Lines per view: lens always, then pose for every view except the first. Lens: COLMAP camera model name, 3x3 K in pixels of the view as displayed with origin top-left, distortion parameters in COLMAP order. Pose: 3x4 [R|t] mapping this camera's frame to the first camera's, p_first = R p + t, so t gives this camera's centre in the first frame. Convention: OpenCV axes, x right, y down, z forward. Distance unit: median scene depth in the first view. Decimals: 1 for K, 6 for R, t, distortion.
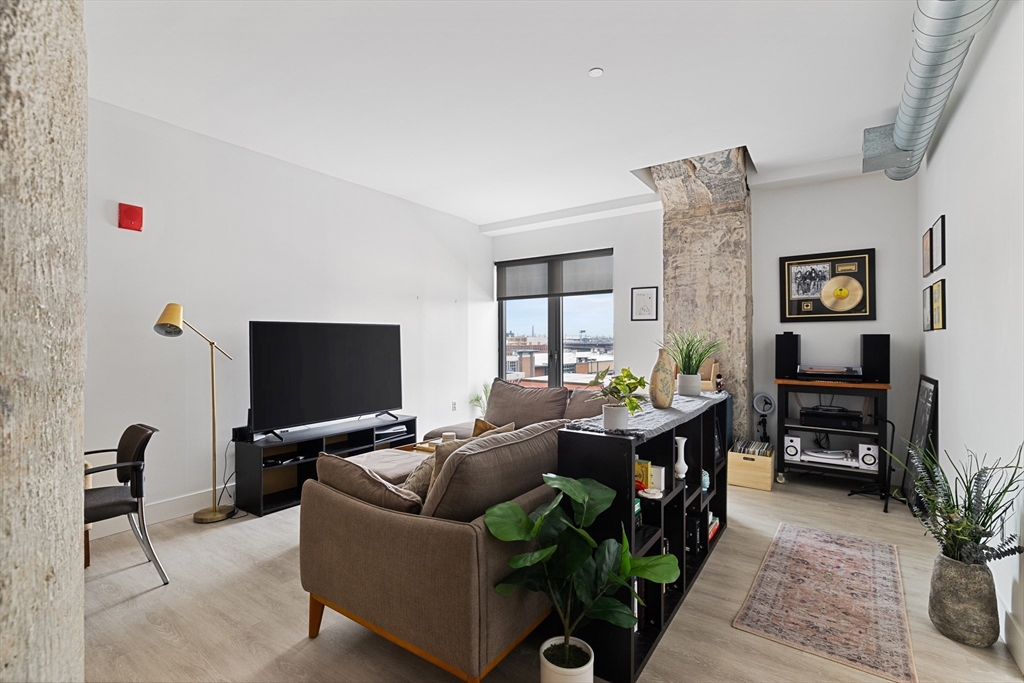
lens RADIAL K [[462.9, 0, 510.9], [0, 462.9, 337.8], [0, 0, 1]] dist [-0.005866, 0.001734]
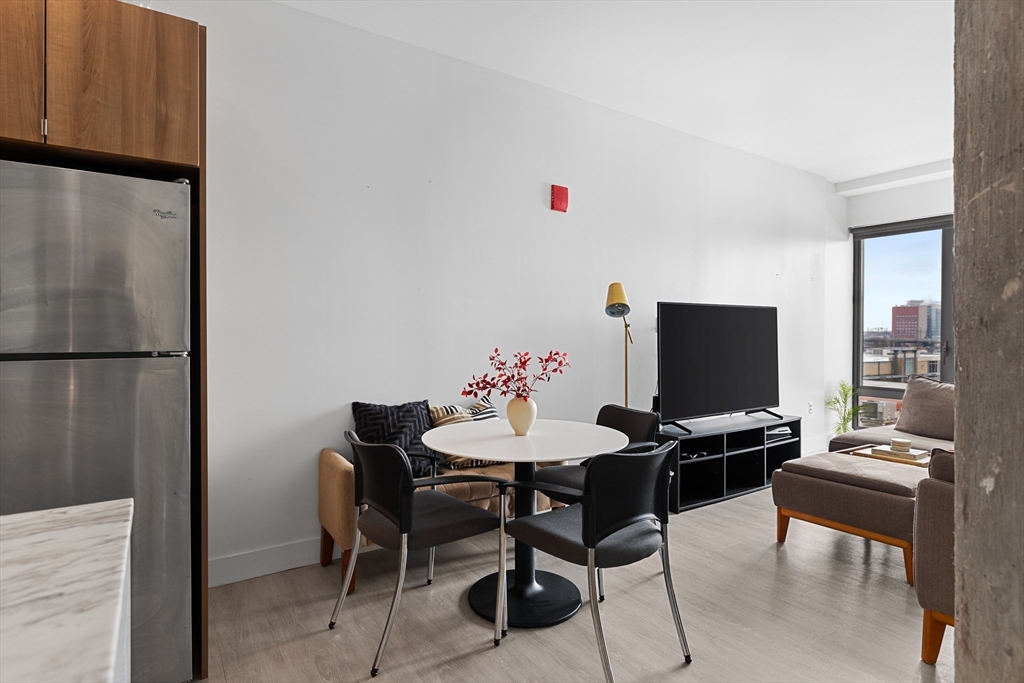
lens RADIAL K [[541.0, 0, 512.1], [0, 541.0, 334.5], [0, 0, 1]] dist [-0.003291, -0.000946]
pose [[0.932656, 0.009107, -0.360651, -0.370787], [-0.006384, 0.999941, 0.008740, 0.017987], [0.360710, -0.005849, 0.932660, -0.099204]]
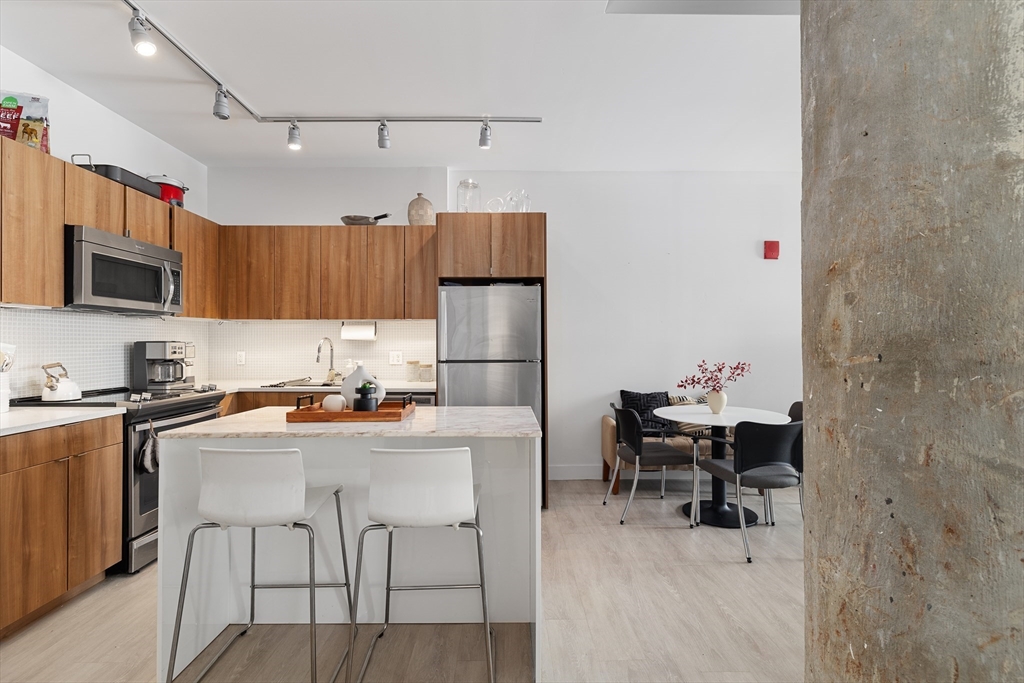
lens RADIAL K [[462.9, 0, 510.9], [0, 462.9, 341.4], [0, 0, 1]] dist [-0.005866, 0.001734]
pose [[0.583393, 0.002705, -0.812186, -0.123296], [0.003699, 0.999975, 0.005988, -0.001679], [0.812182, -0.006498, 0.583368, -0.317356]]
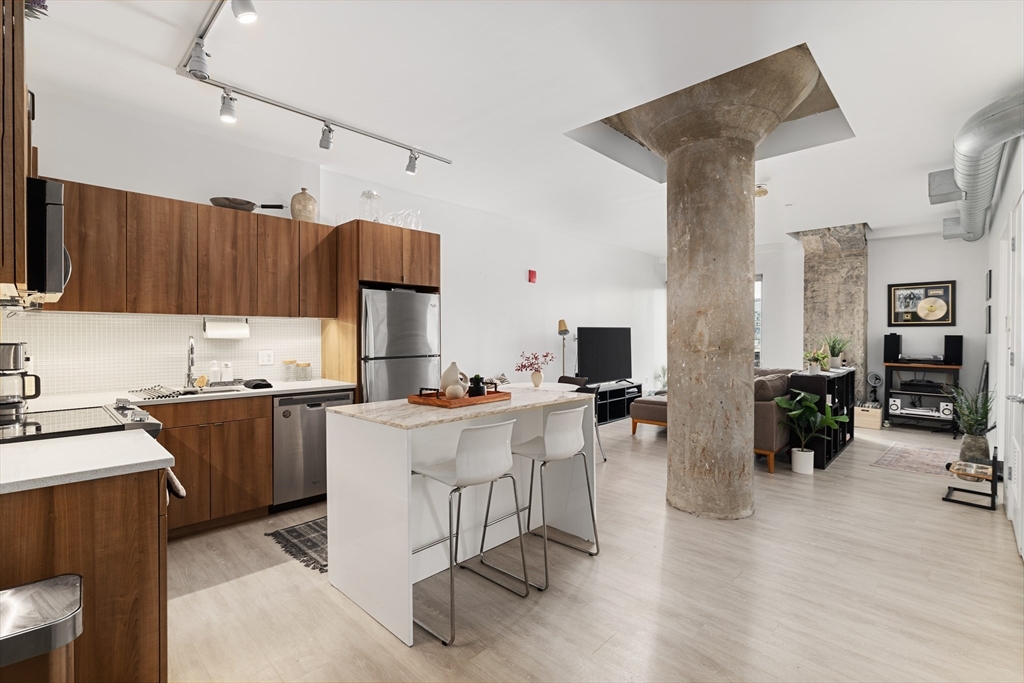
lens RADIAL K [[462.9, 0, 509.5], [0, 462.9, 338.9], [0, 0, 1]] dist [-0.005866, 0.001734]
pose [[0.987629, 0.005770, -0.156699, -0.451942], [-0.003240, 0.999860, 0.016395, -0.015055], [0.156772, -0.015684, 0.987510, -0.769864]]
